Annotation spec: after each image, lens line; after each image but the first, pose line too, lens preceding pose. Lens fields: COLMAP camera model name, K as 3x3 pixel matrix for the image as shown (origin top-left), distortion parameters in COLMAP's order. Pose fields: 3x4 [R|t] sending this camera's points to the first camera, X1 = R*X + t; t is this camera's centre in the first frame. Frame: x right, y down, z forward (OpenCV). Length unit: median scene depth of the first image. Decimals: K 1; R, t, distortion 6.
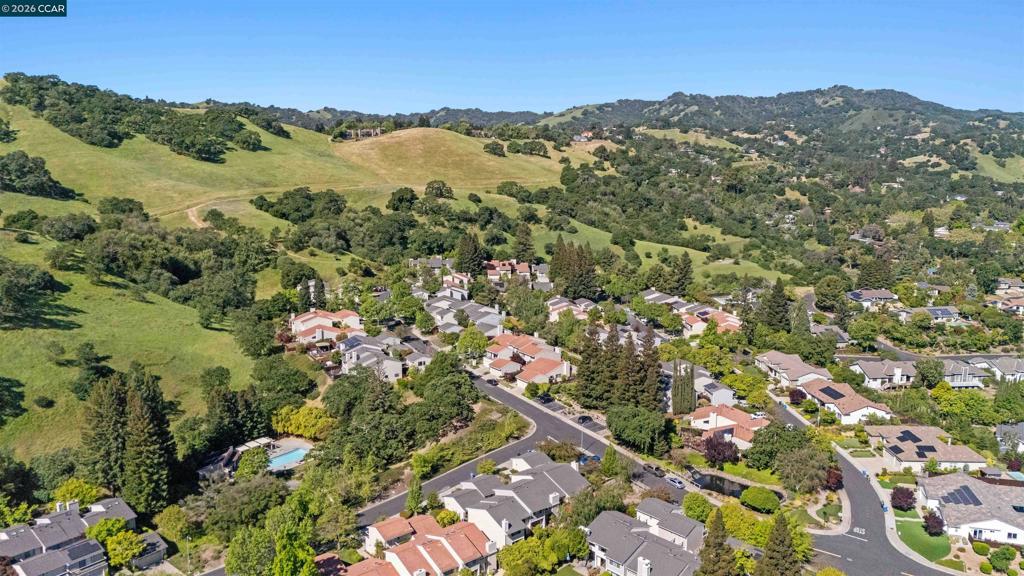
lens RADIAL K [[747.3, 0, 513.9], [0, 747.3, 285.9], [0, 0, 1]] dist [0.088283, -0.090939]
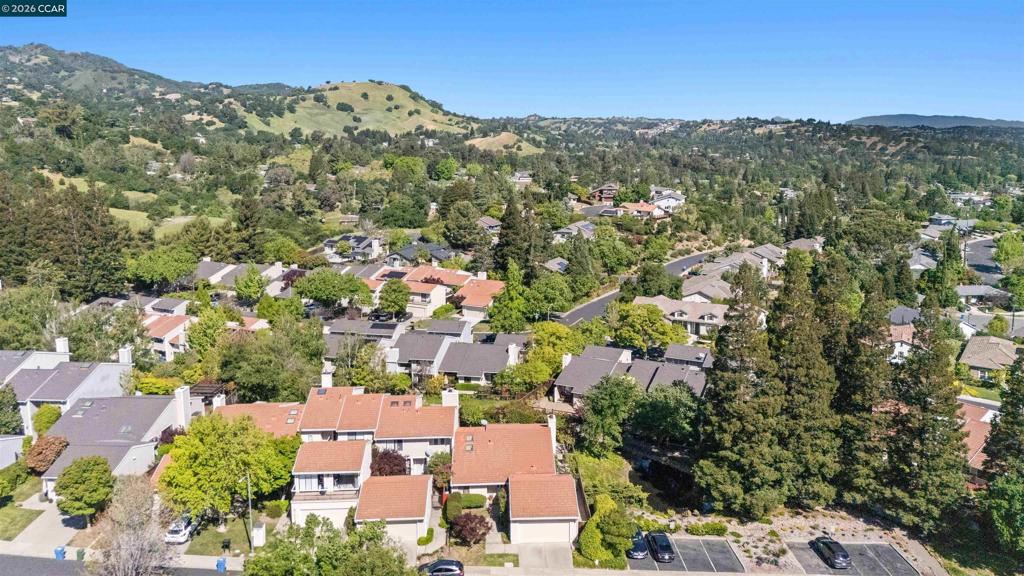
lens RADIAL K [[756.6, 0, 531.9], [0, 756.6, 253.0], [0, 0, 1]] dist [0.042971, -0.030024]
pose [[0.551411, -0.138722, 0.822619, -0.108271], [0.148228, 0.986679, 0.067029, -0.002284], [-0.820959, 0.084974, 0.564628, 0.374708]]
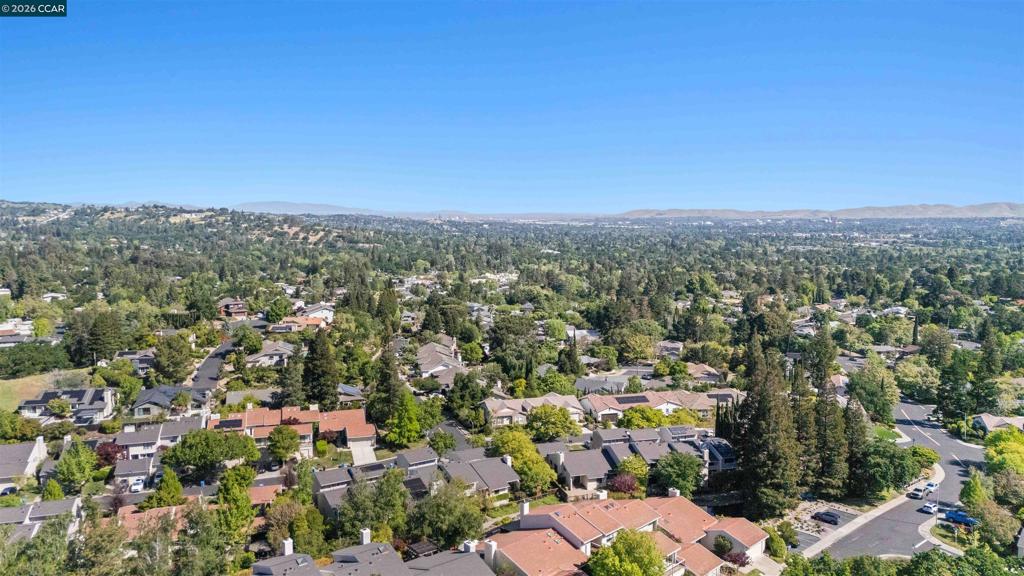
lens RADIAL K [[747.3, 0, 513.9], [0, 747.3, 285.9], [0, 0, 1]] dist [0.088283, -0.090939]
pose [[-0.169305, -0.098026, 0.980677, -0.205336], [0.165997, 0.977990, 0.126415, -0.062789], [-0.971484, 0.184192, -0.149307, 0.552646]]
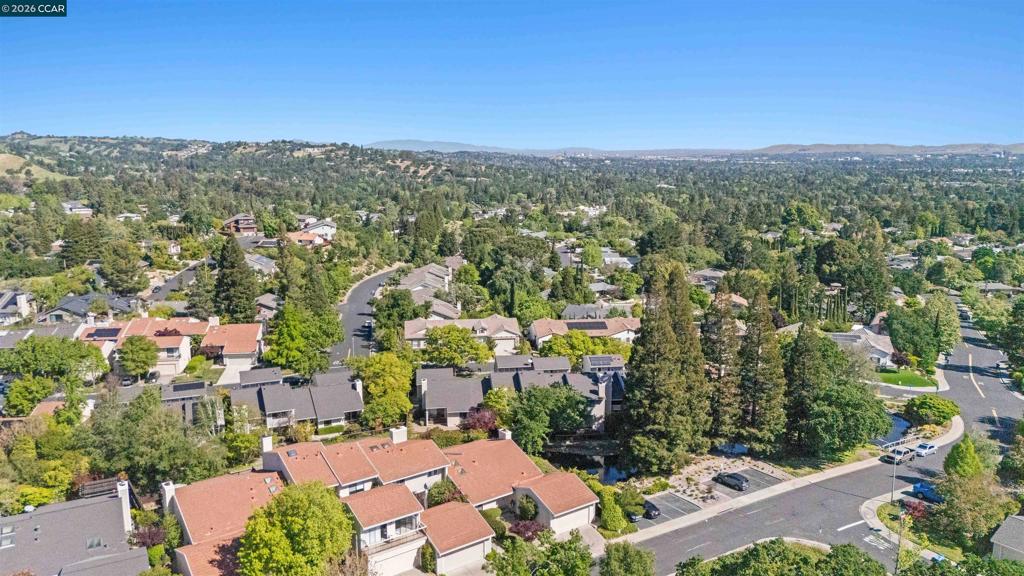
lens RADIAL K [[747.3, 0, 513.9], [0, 747.3, 285.9], [0, 0, 1]] dist [0.088283, -0.090939]
pose [[0.000504, -0.179383, 0.983779, -0.151333], [0.171889, 0.969153, 0.176628, -0.022582], [-0.985116, 0.169012, 0.031322, 0.458514]]
